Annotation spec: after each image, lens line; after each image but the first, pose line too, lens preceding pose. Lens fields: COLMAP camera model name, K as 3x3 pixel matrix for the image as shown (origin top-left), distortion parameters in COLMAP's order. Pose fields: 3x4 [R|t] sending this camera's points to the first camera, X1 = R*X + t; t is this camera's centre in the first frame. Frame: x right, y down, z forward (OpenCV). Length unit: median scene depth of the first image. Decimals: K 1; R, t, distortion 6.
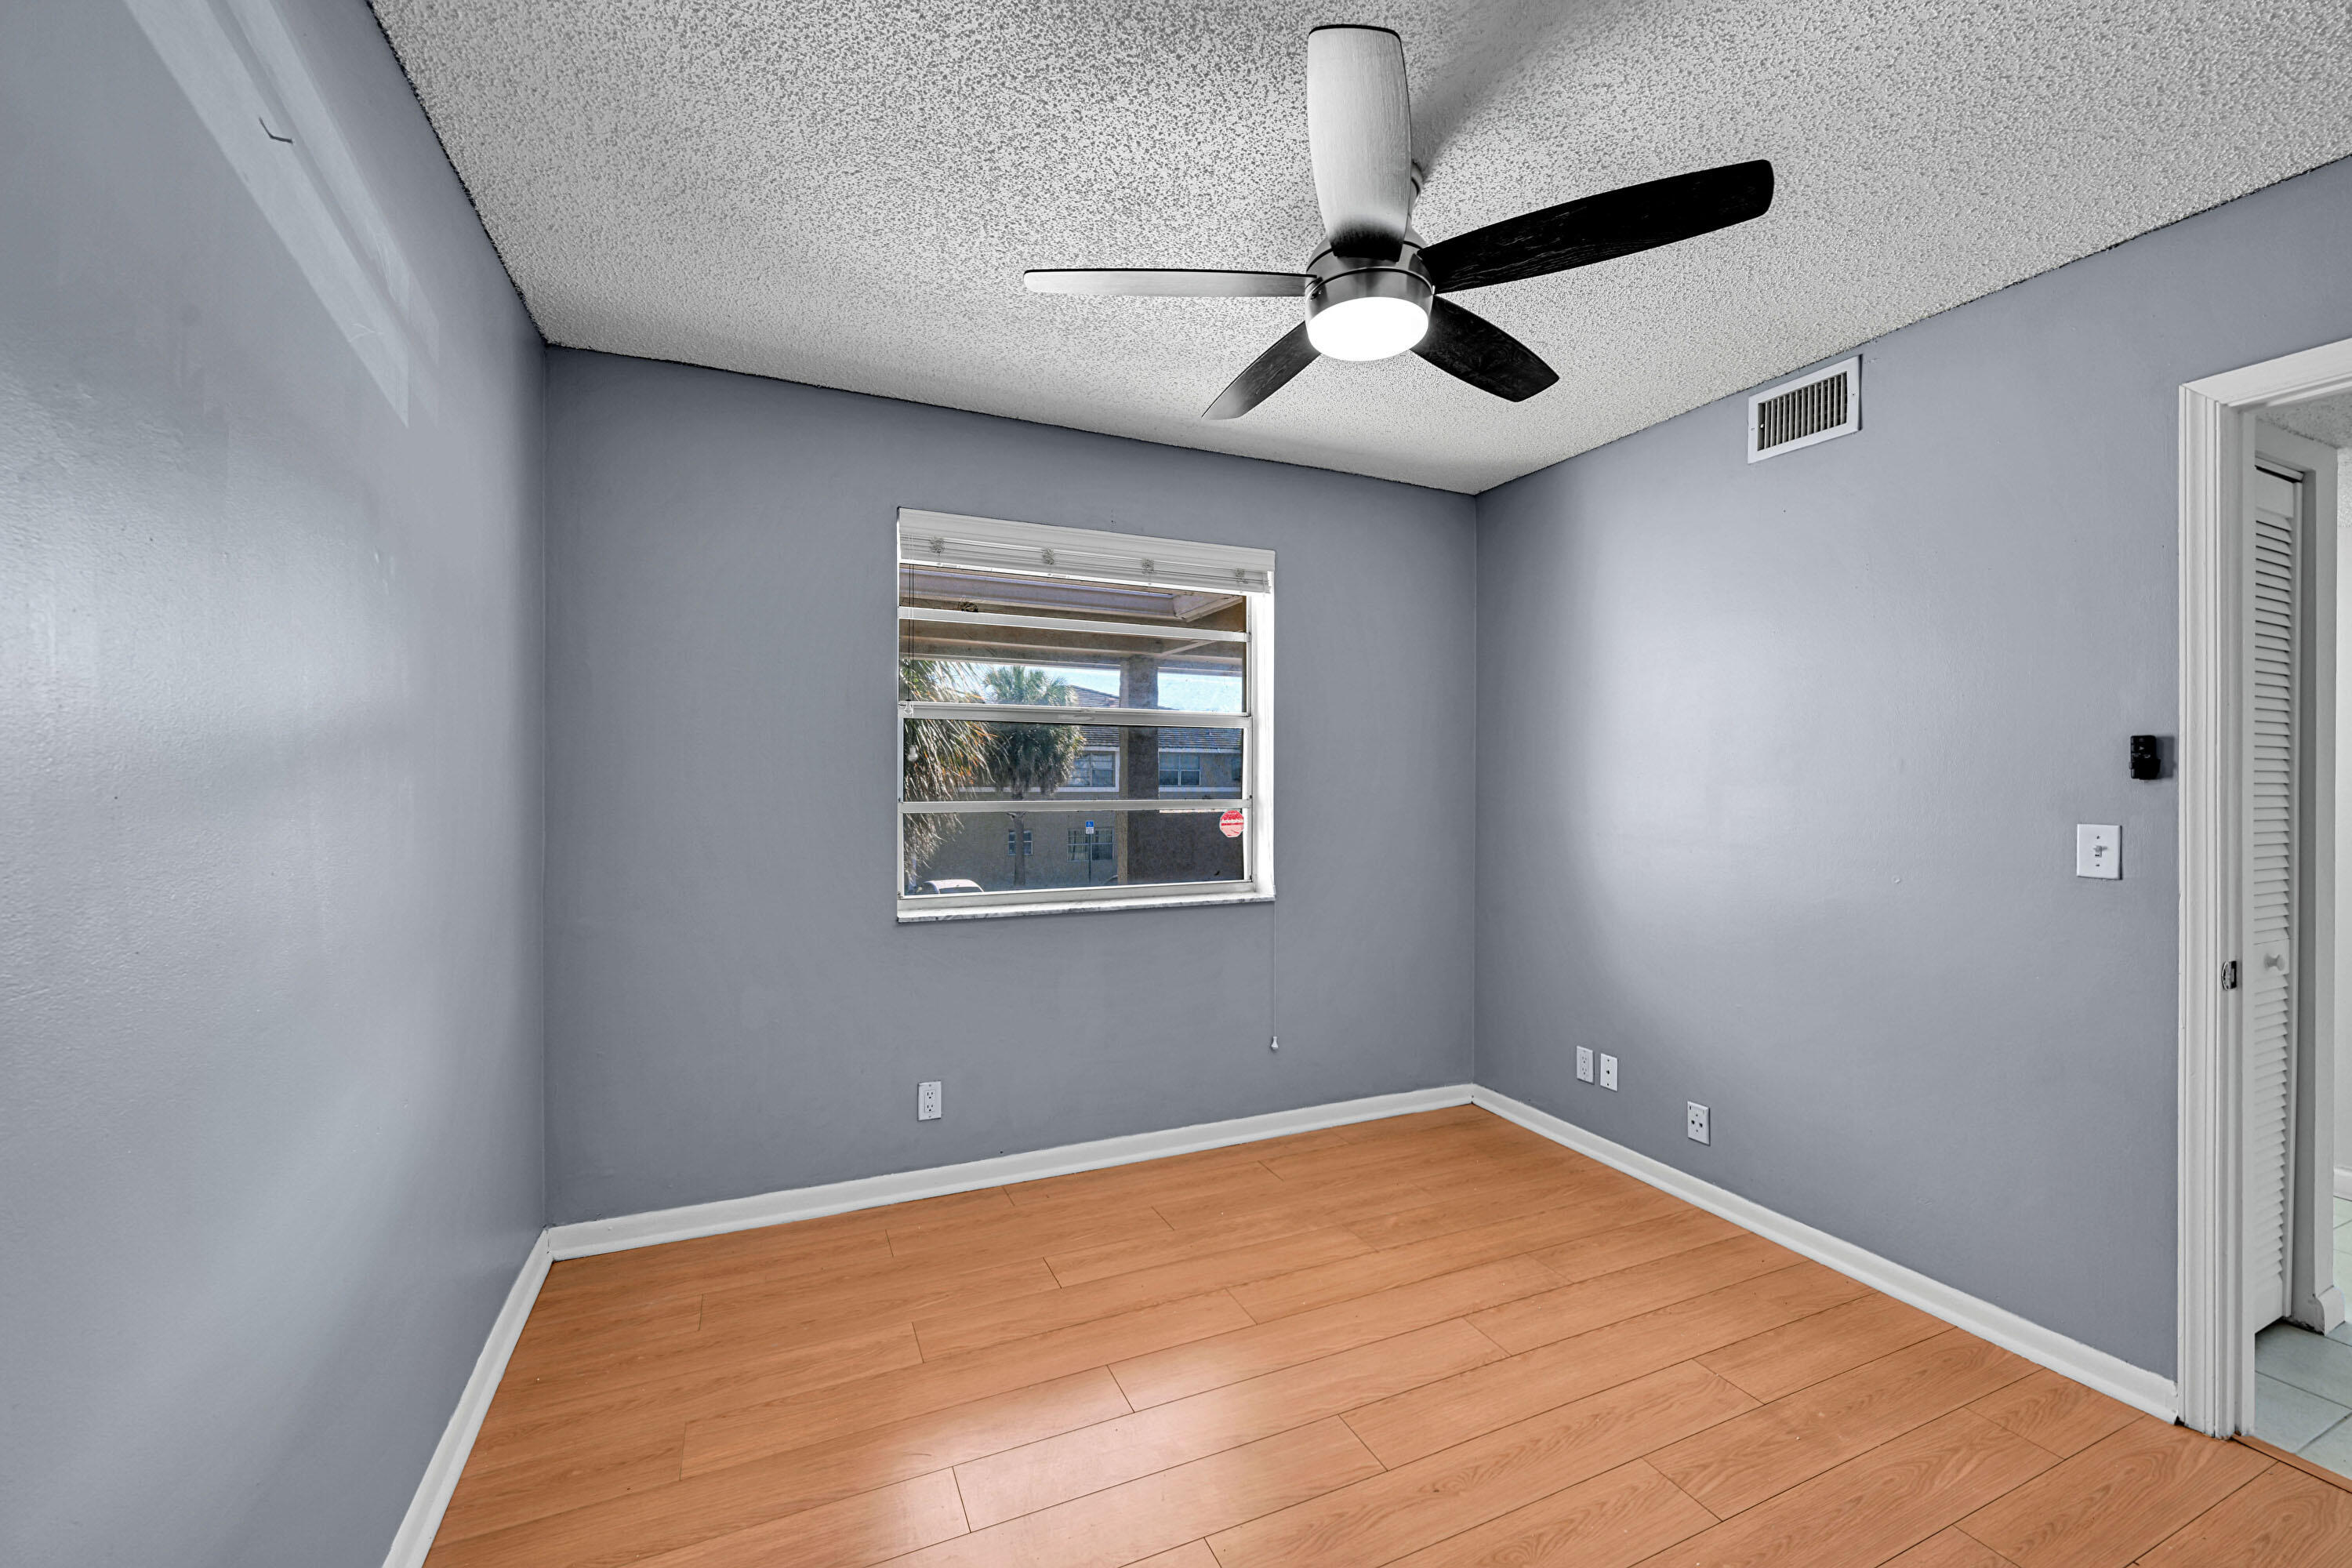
lens RADIAL K [[923.2, 0, 1167.8], [0, 923.2, 789.6], [0, 0, 1]] dist [-0.001625, -0.000123]
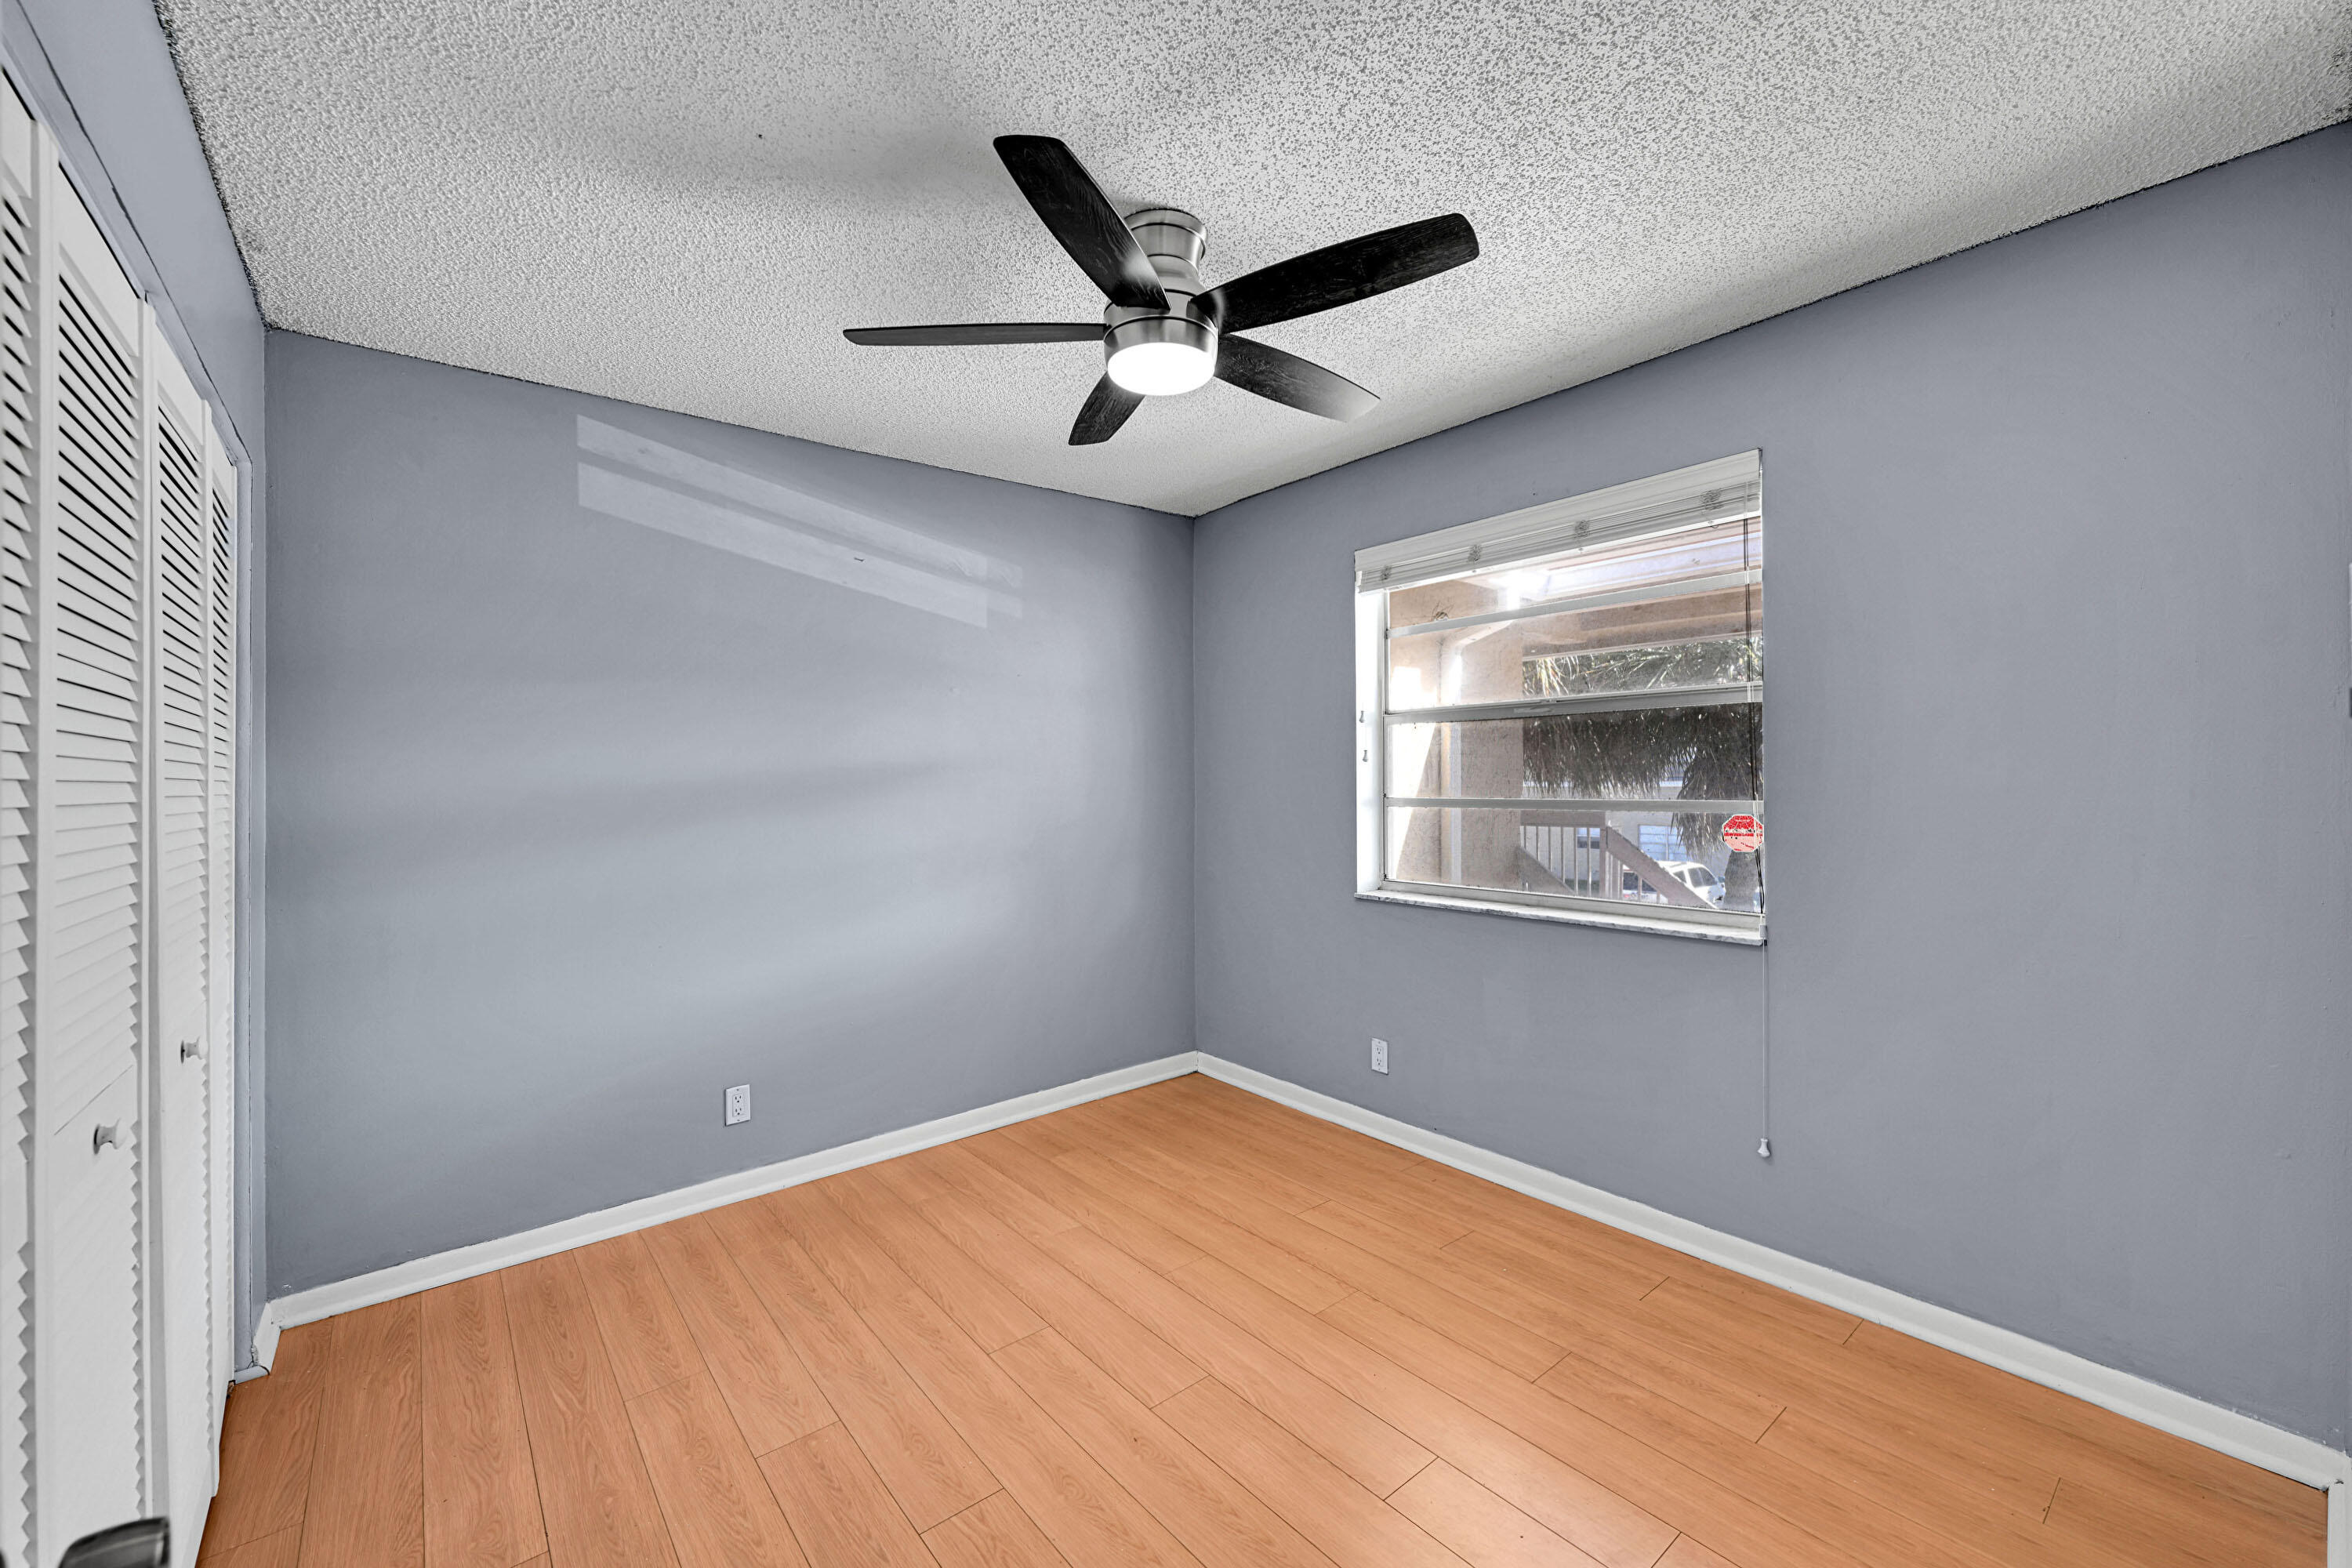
lens RADIAL K [[923.2, 0, 1168.8], [0, 923.2, 781.0], [0, 0, 1]] dist [-0.001625, -0.000123]
pose [[0.267455, -0.002488, -0.963567, 0.854127], [0.002133, 0.999996, -0.001990, -0.005401], [0.963568, -0.001523, 0.267459, 0.476240]]
